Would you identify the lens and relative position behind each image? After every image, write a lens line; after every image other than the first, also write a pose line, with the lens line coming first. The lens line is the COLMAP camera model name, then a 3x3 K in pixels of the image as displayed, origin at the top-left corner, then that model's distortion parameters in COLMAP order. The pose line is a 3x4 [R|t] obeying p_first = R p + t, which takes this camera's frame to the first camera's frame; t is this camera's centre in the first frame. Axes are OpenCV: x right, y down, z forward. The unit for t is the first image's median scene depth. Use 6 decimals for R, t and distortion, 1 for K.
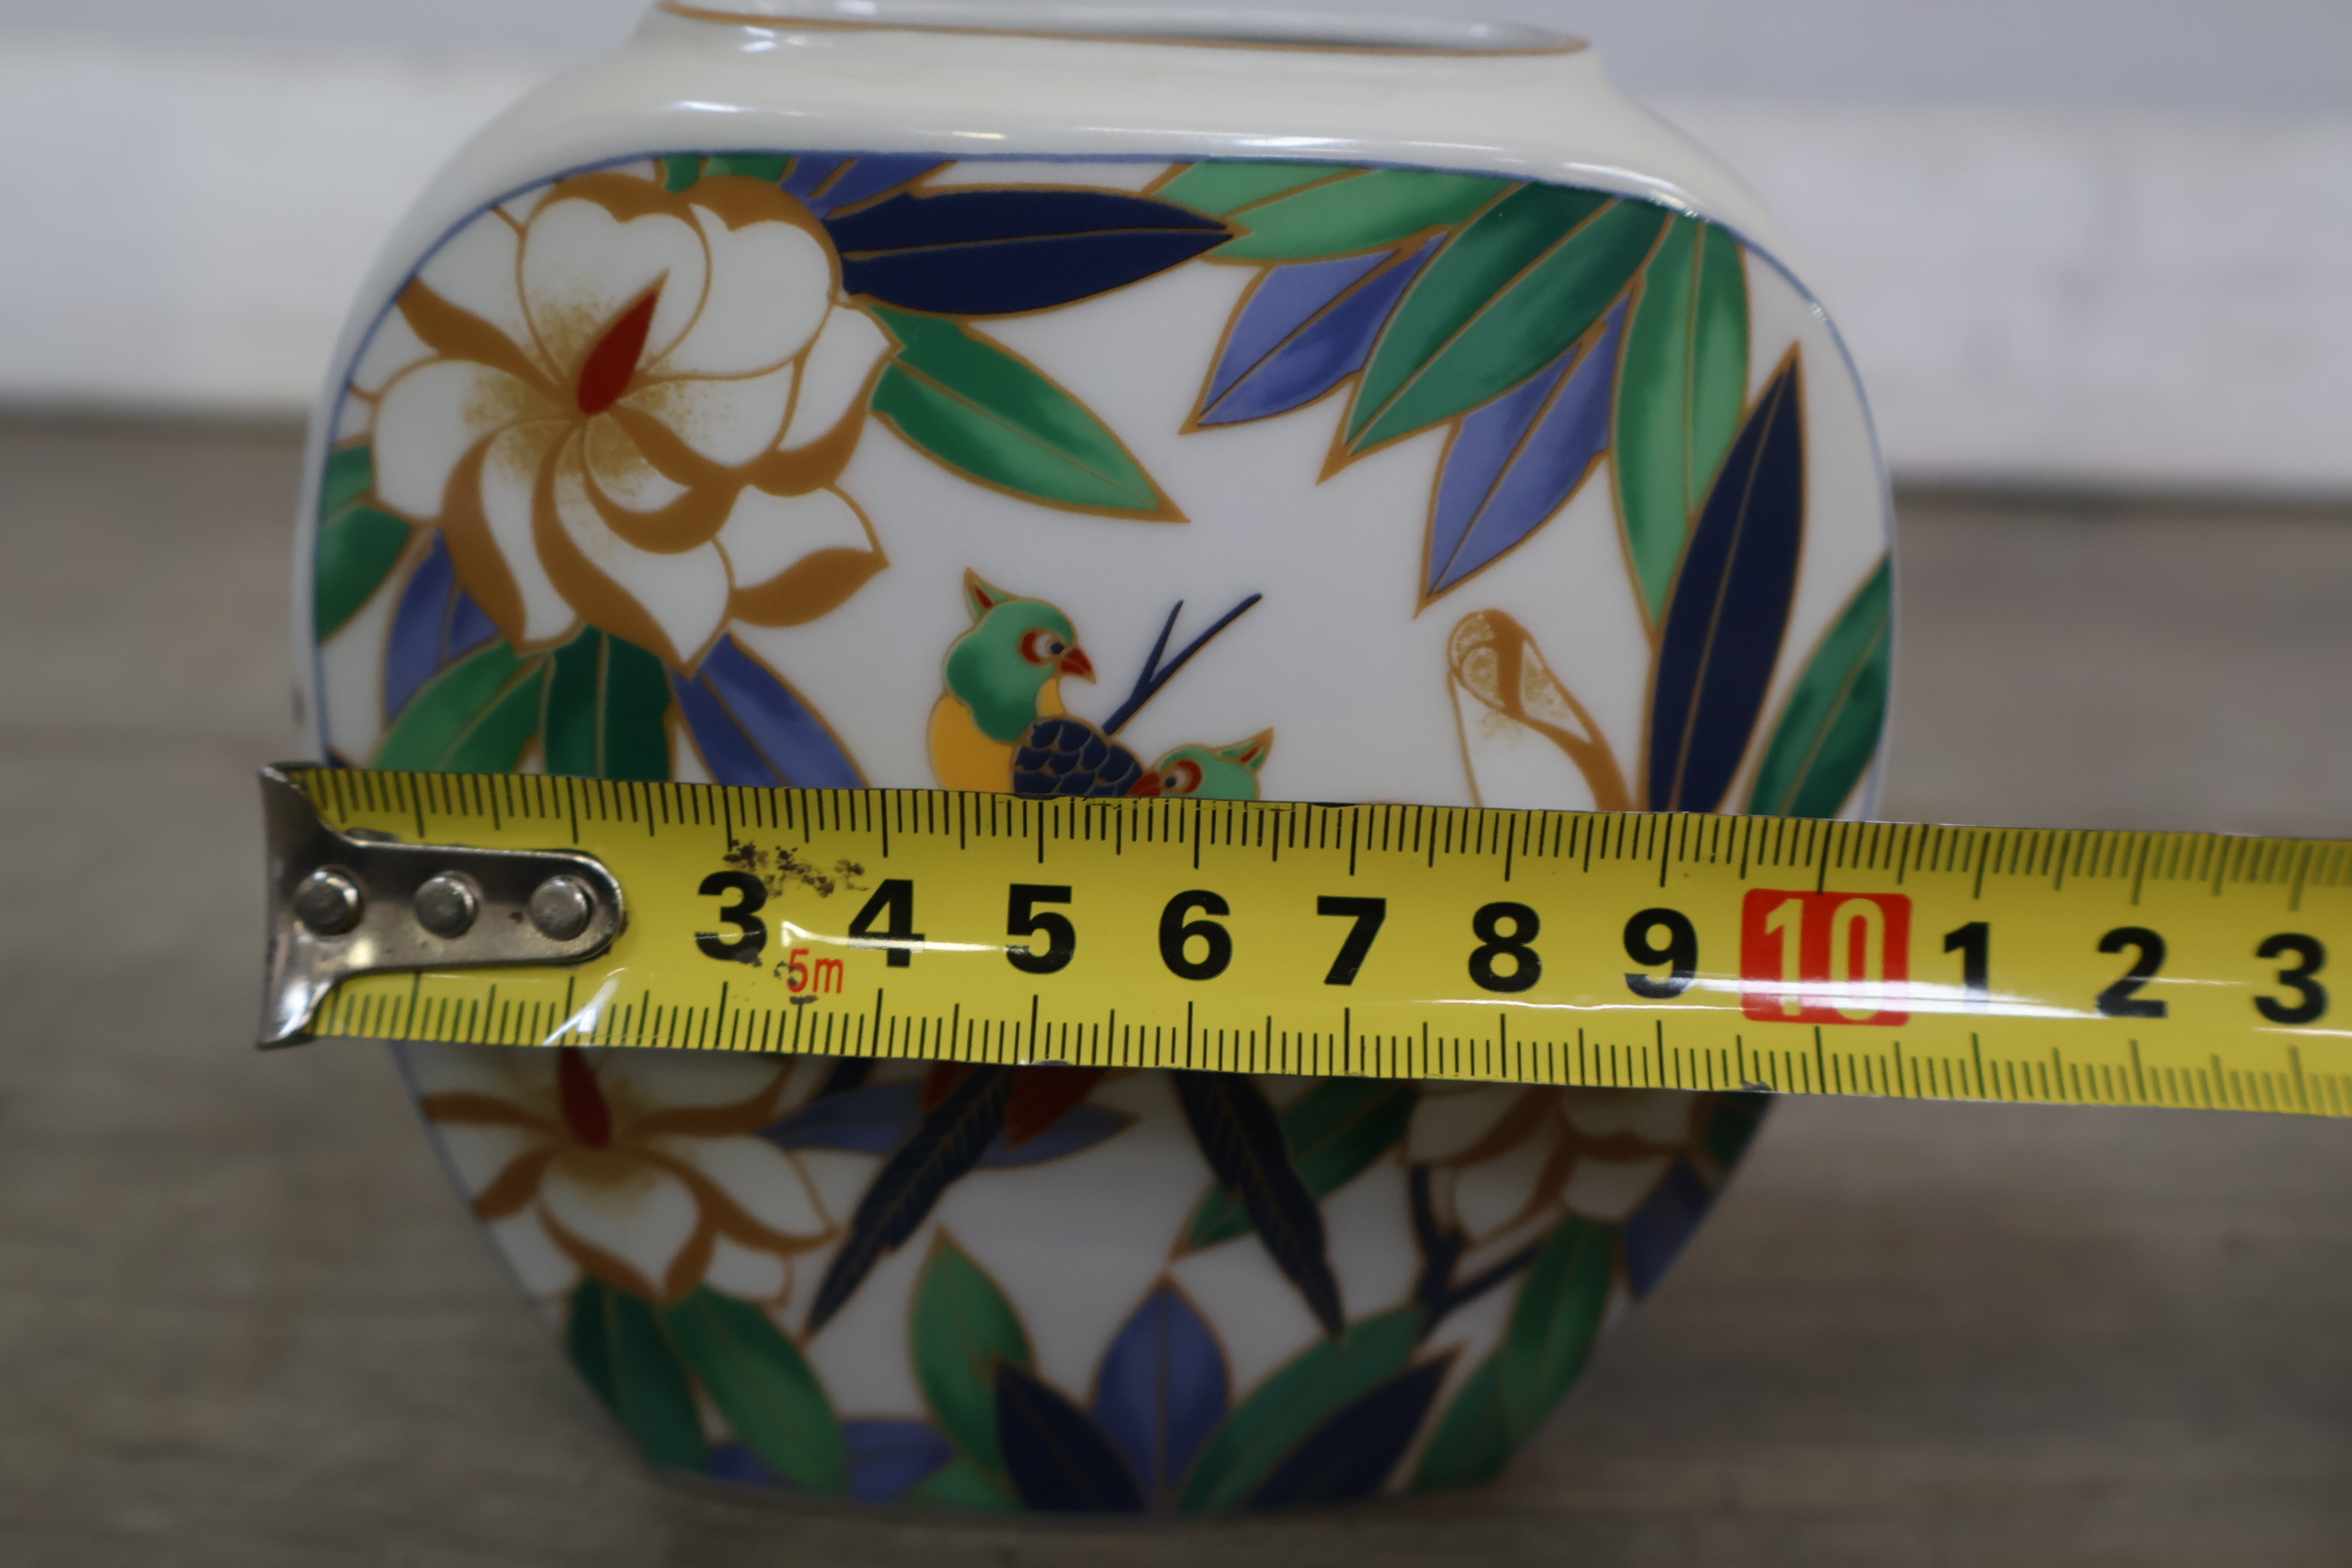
lens RADIAL K [[2645.1, 0, 1176.0], [0, 2645.1, 784.0], [0, 0, 1]] dist [0.019820, -0.256266]
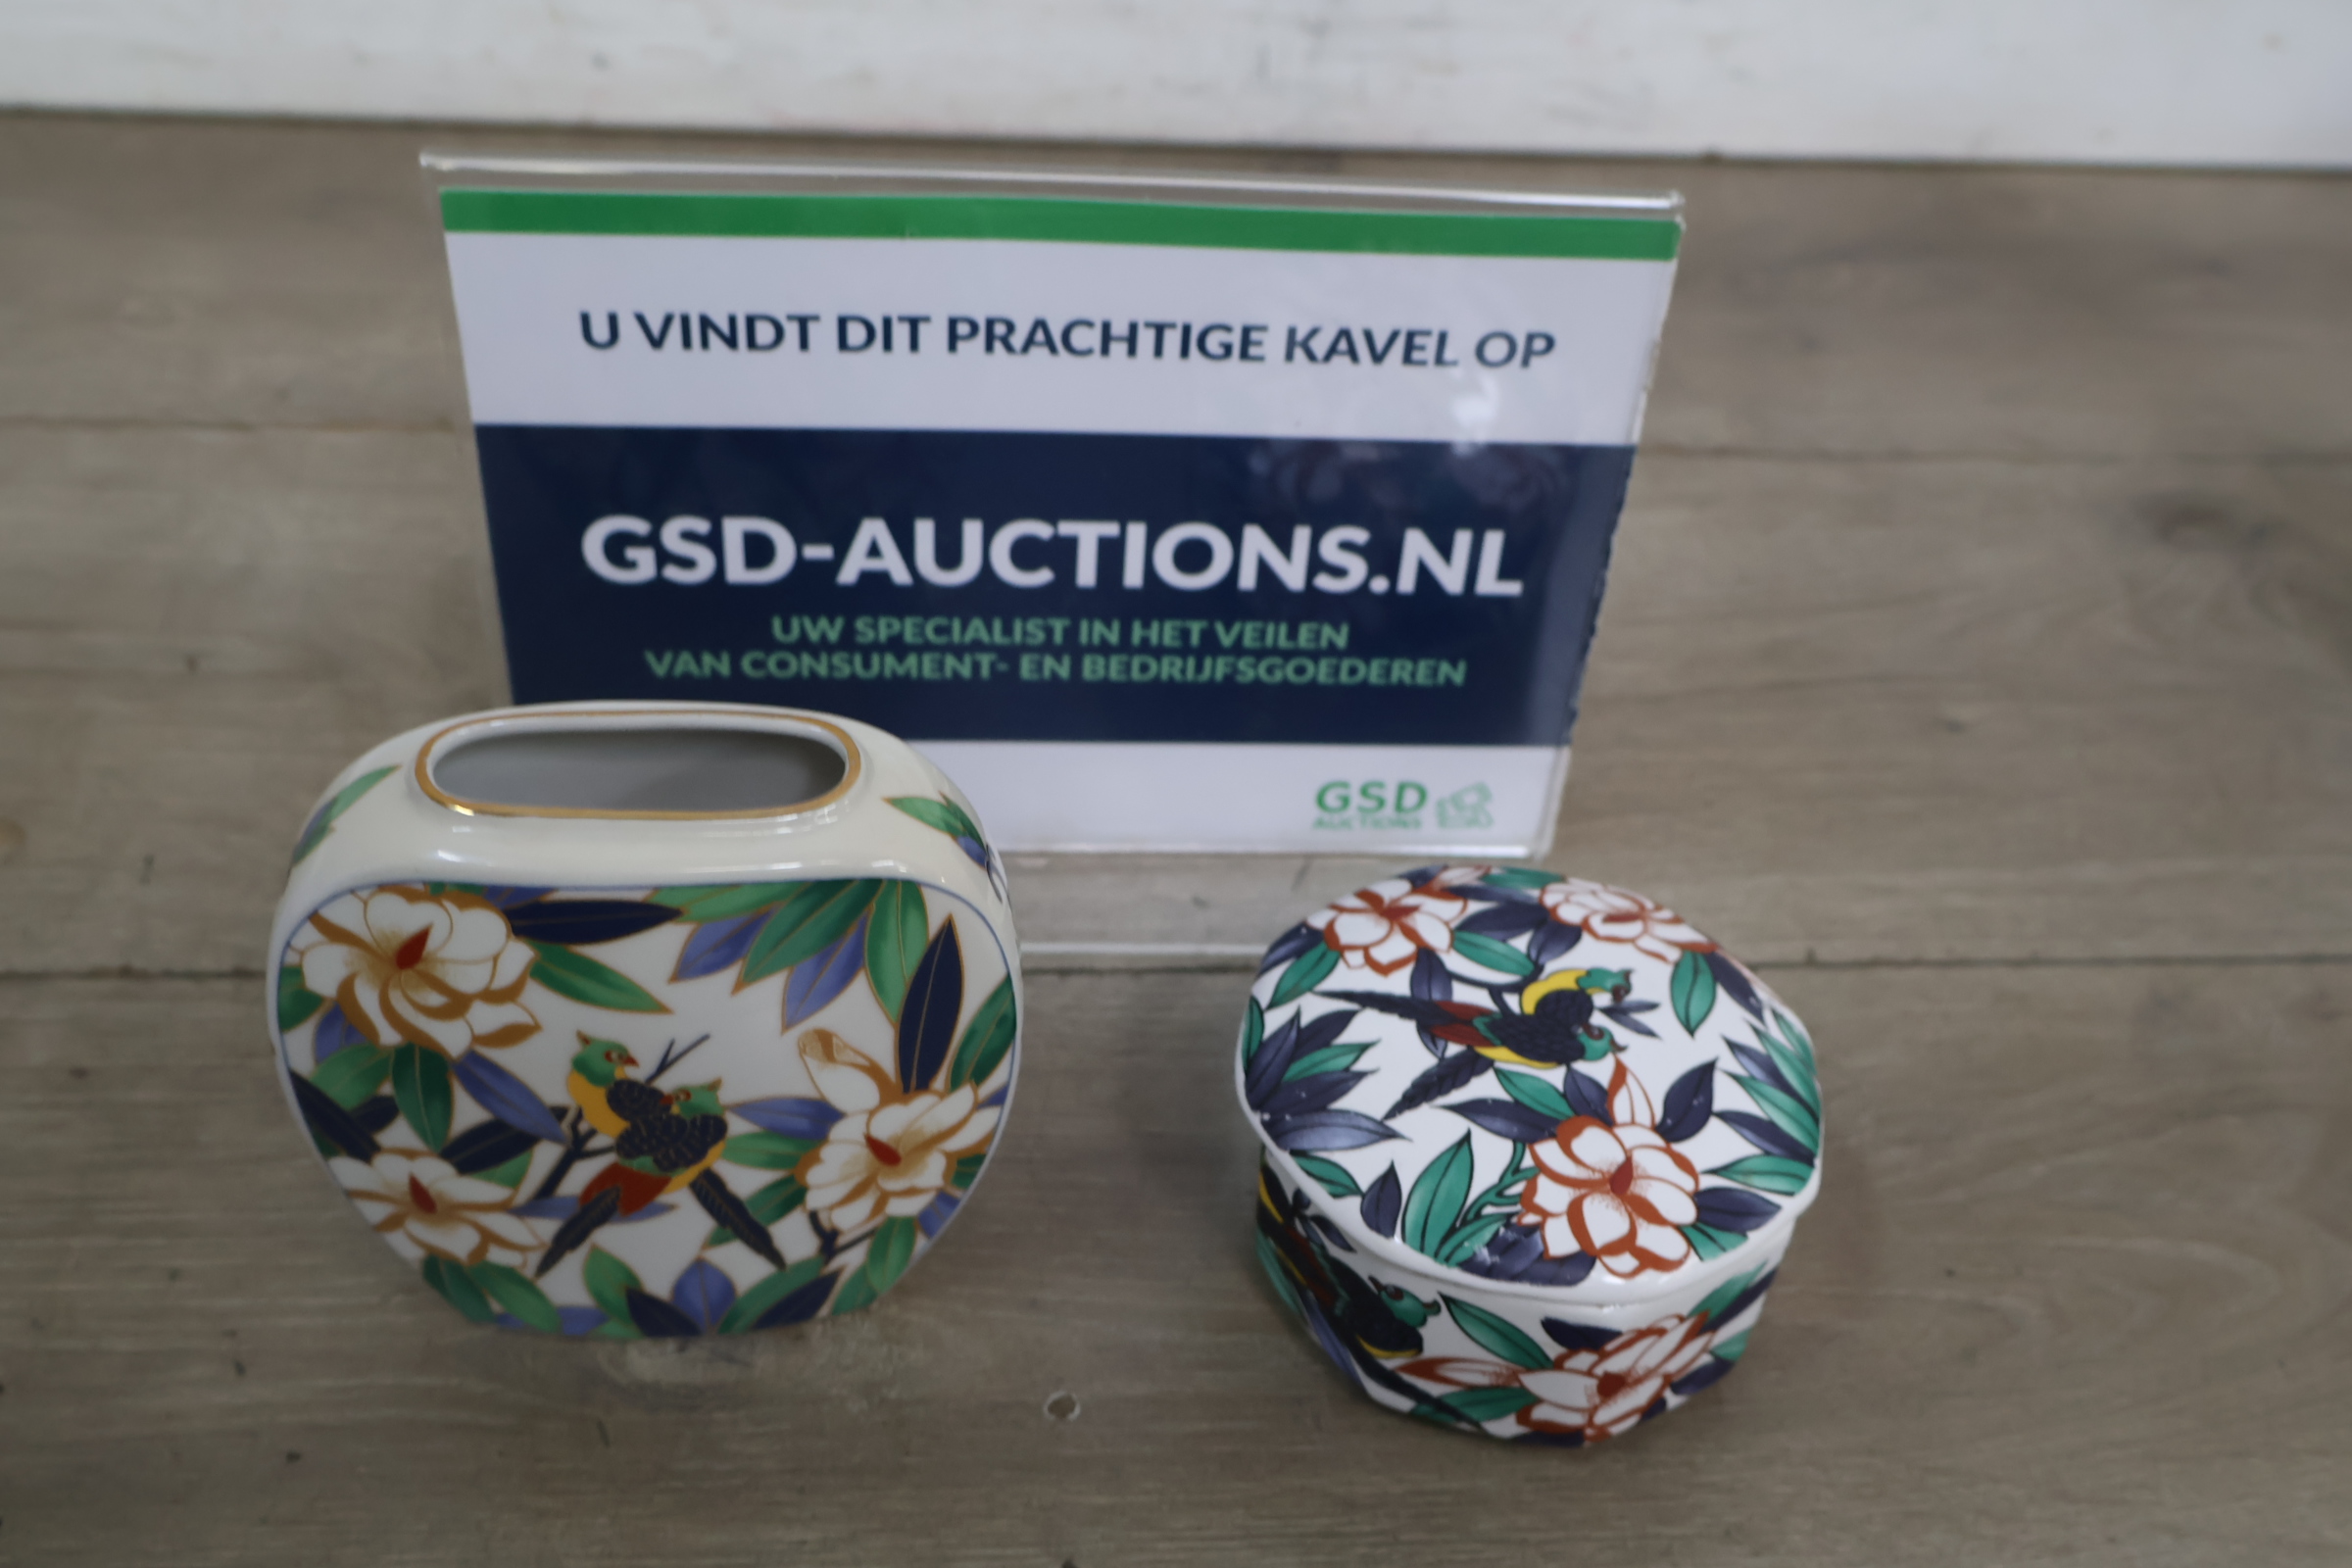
lens RADIAL K [[2645.1, 0, 1176.0], [0, 2645.1, 784.0], [0, 0, 1]] dist [0.019820, -0.256266]
pose [[0.997341, -0.018473, 0.070501, 0.269736], [-0.004226, 0.951059, 0.308982, -0.961663], [-0.072759, -0.308458, 0.948451, -1.094158]]
